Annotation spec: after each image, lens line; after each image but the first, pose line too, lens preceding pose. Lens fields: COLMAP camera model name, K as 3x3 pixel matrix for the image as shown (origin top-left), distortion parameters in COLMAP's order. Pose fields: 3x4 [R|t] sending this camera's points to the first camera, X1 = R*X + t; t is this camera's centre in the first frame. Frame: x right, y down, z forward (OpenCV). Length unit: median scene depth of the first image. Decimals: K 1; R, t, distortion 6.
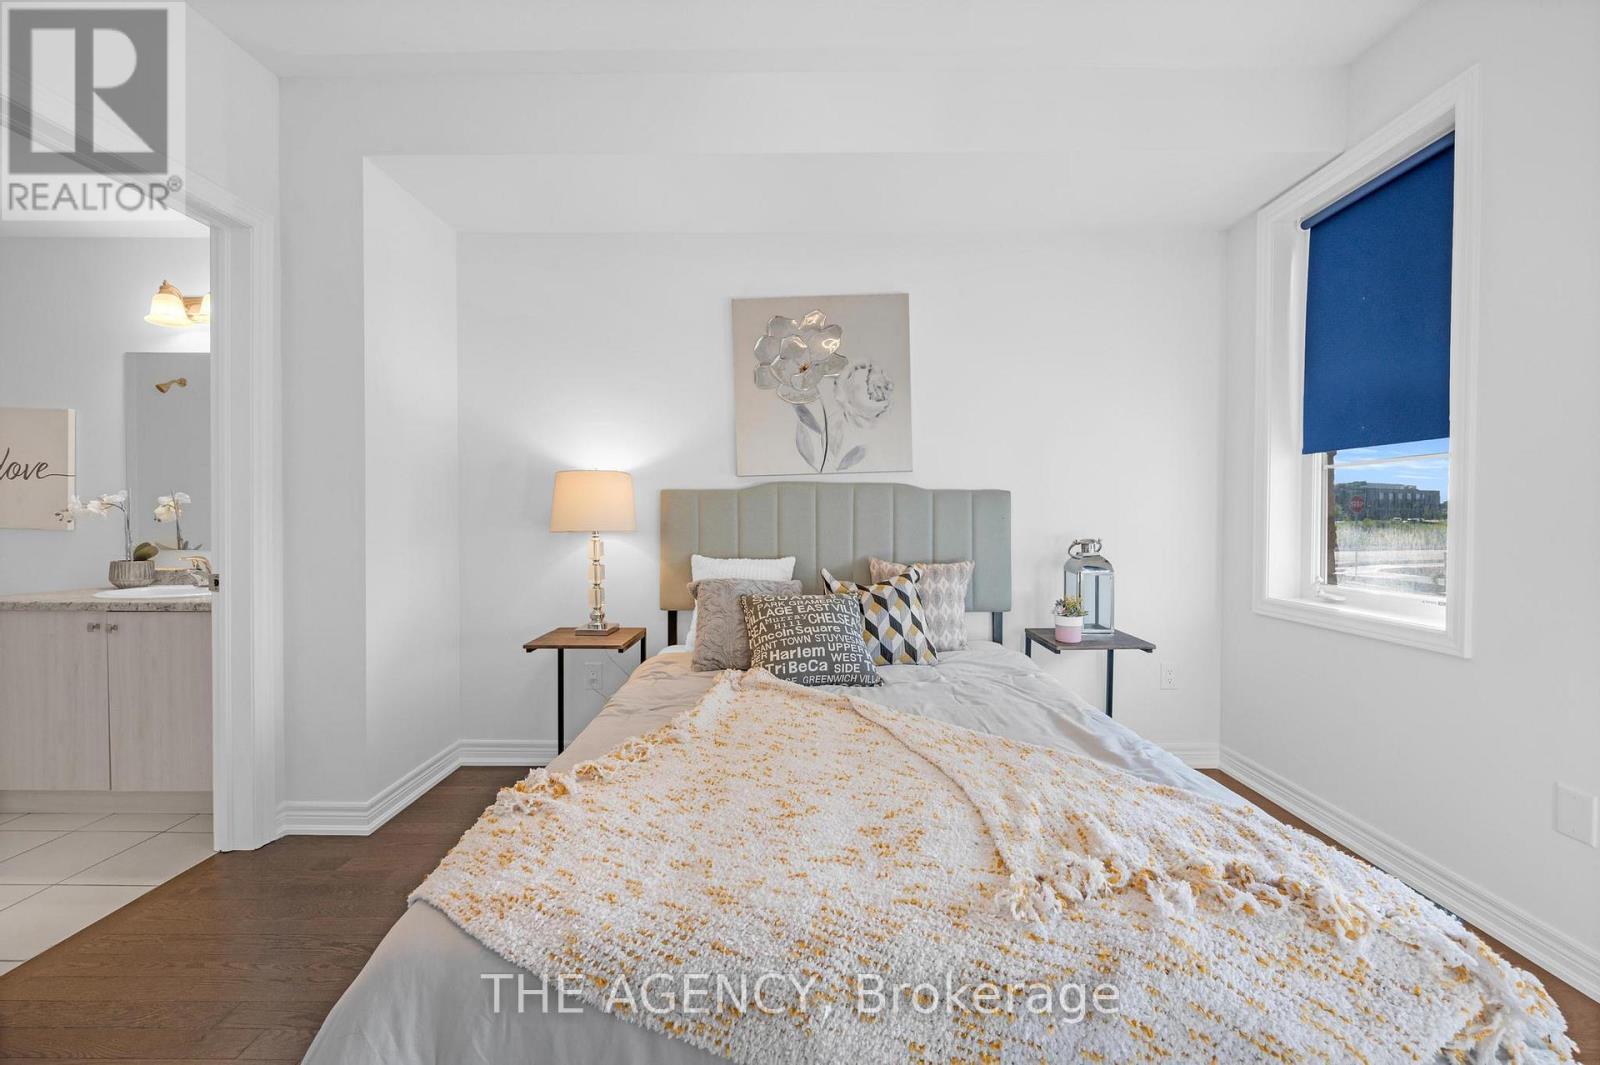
lens RADIAL K [[632.6, 0, 808.8], [0, 632.6, 528.3], [0, 0, 1]] dist [-0.001208, -0.000902]
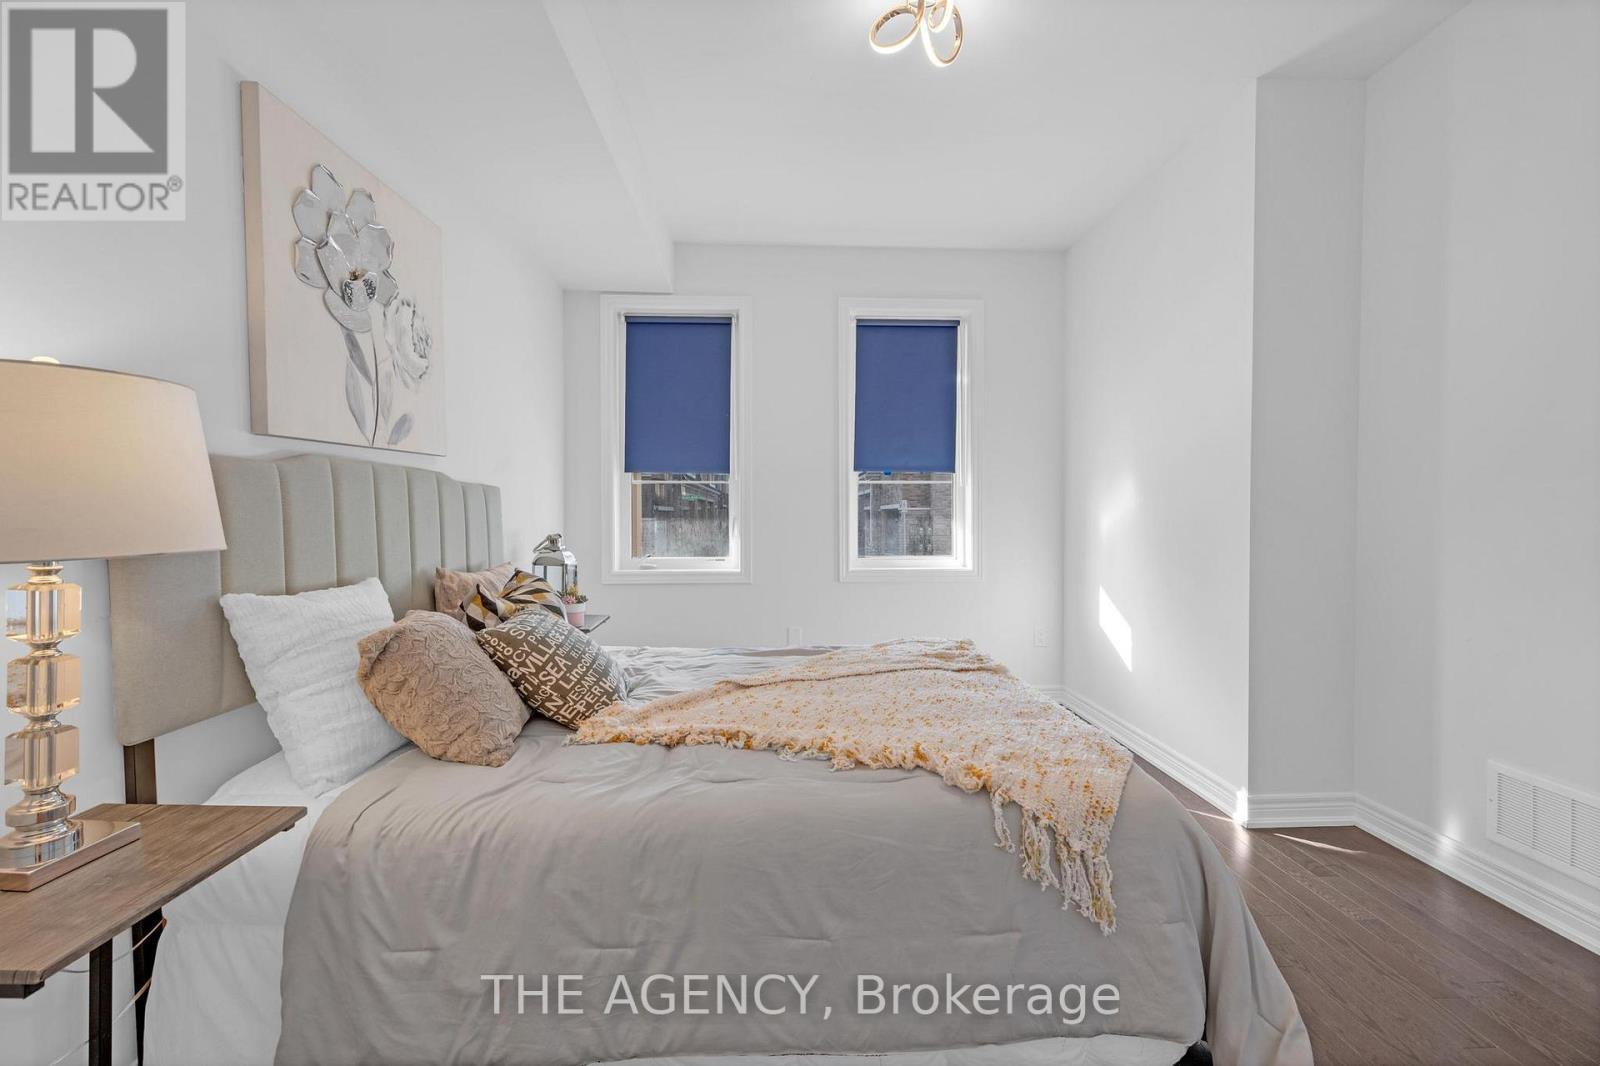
lens RADIAL K [[632.6, 0, 808.8], [0, 632.6, 528.8], [0, 0, 1]] dist [-0.001208, -0.000902]
pose [[-0.064355, -0.020250, 0.997722, -0.683054], [0.021547, 0.999533, 0.021676, -0.007594], [-0.997694, 0.022893, -0.063888, 0.621429]]
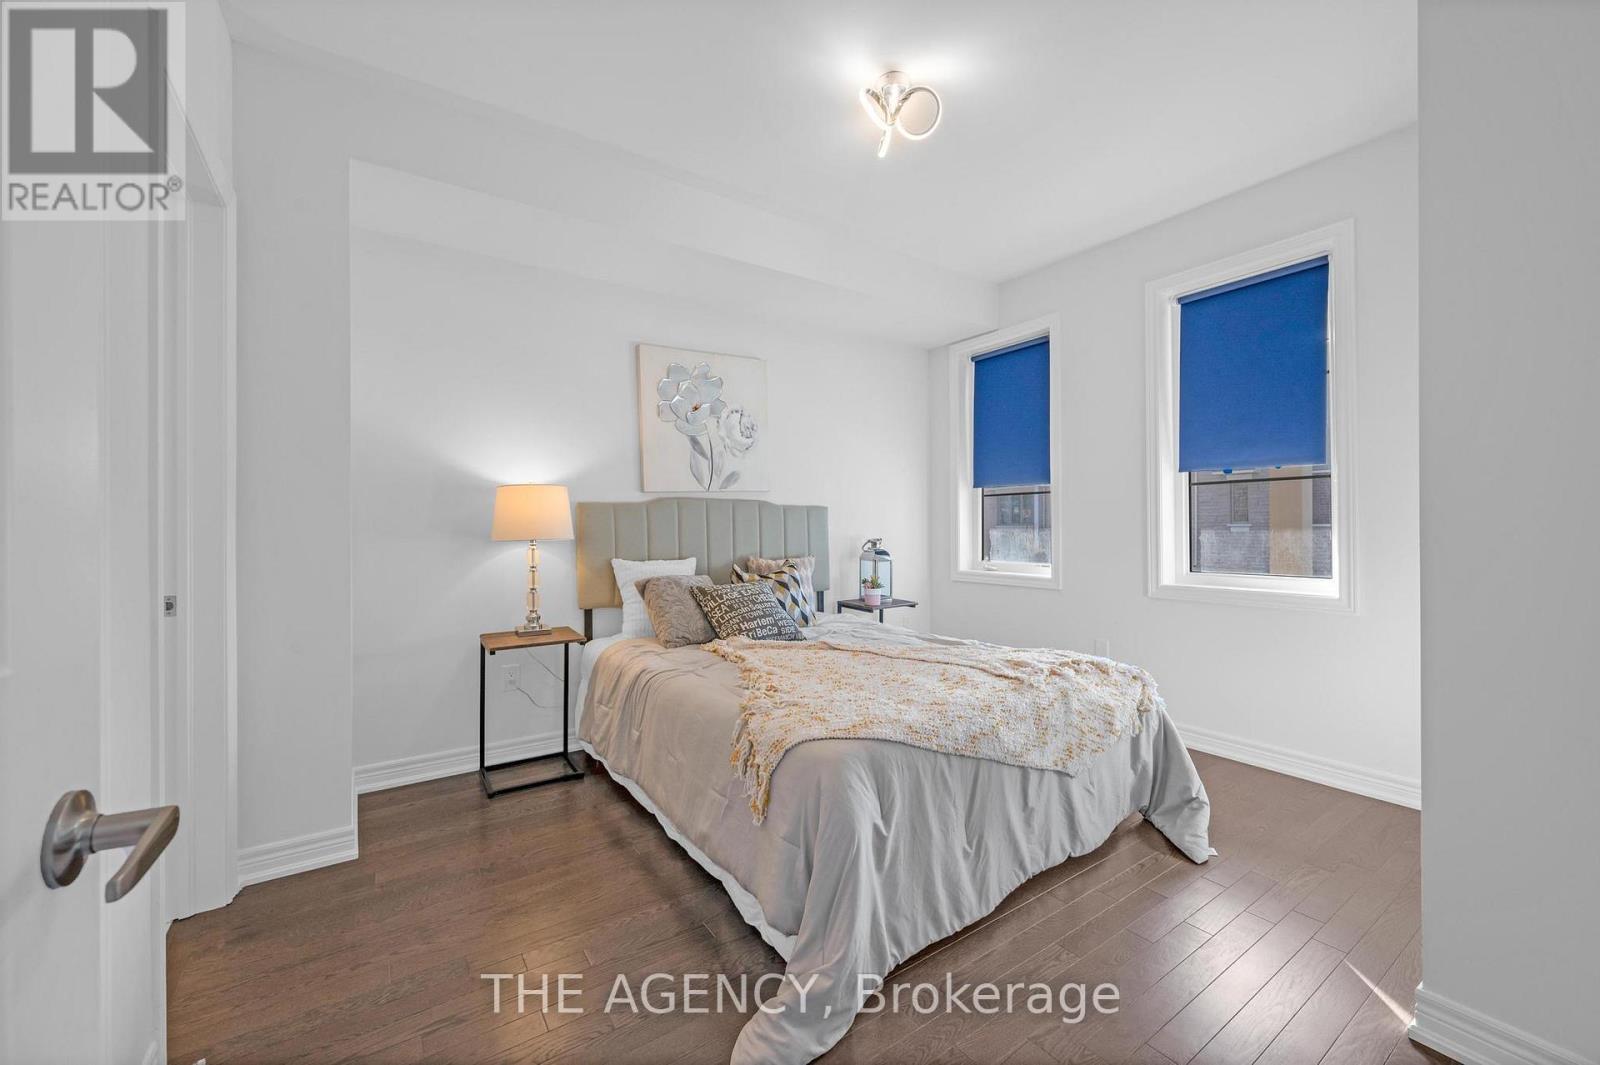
lens RADIAL K [[632.6, 0, 808.8], [0, 632.6, 528.3], [0, 0, 1]] dist [-0.001208, -0.000902]
pose [[0.814597, -0.008520, 0.579964, -0.577562], [0.017796, 0.999788, -0.010308, 0.004465], [-0.579754, 0.018718, 0.814577, -0.160365]]
